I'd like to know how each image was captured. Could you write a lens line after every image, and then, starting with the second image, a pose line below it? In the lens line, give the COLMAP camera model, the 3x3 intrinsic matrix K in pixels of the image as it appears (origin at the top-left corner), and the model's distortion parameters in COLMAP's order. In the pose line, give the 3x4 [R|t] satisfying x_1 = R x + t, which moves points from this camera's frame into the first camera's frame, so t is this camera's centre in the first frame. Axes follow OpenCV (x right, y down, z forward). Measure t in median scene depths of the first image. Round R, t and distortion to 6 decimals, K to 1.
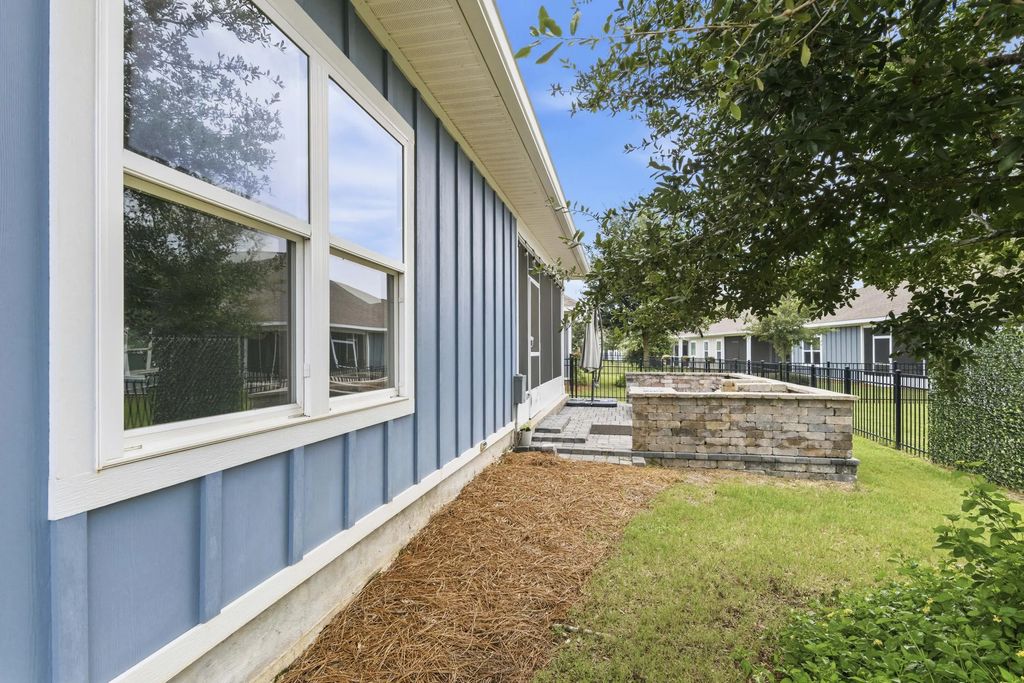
lens RADIAL K [[507.0, 0, 515.3], [0, 507.0, 350.8], [0, 0, 1]] dist [0.004955, -0.001935]
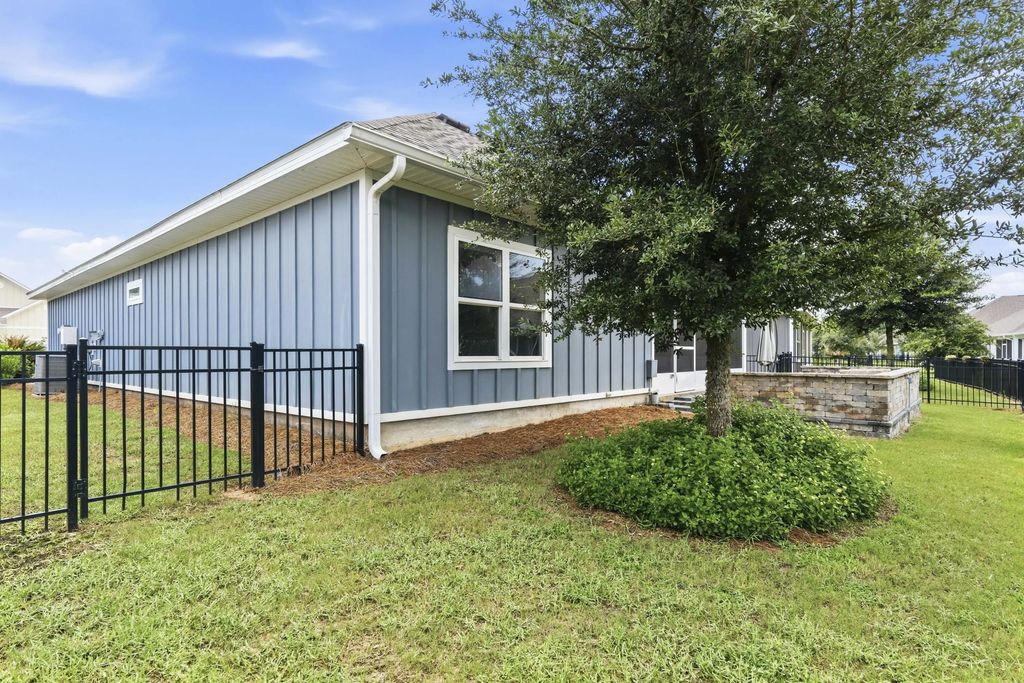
lens RADIAL K [[507.0, 0, 515.6], [0, 507.0, 351.7], [0, 0, 1]] dist [0.004955, -0.001935]
pose [[0.863313, -0.001859, -0.504665, 0.484825], [-0.000811, 0.999987, -0.005070, 0.033035], [0.504668, 0.004786, 0.863300, -0.657537]]
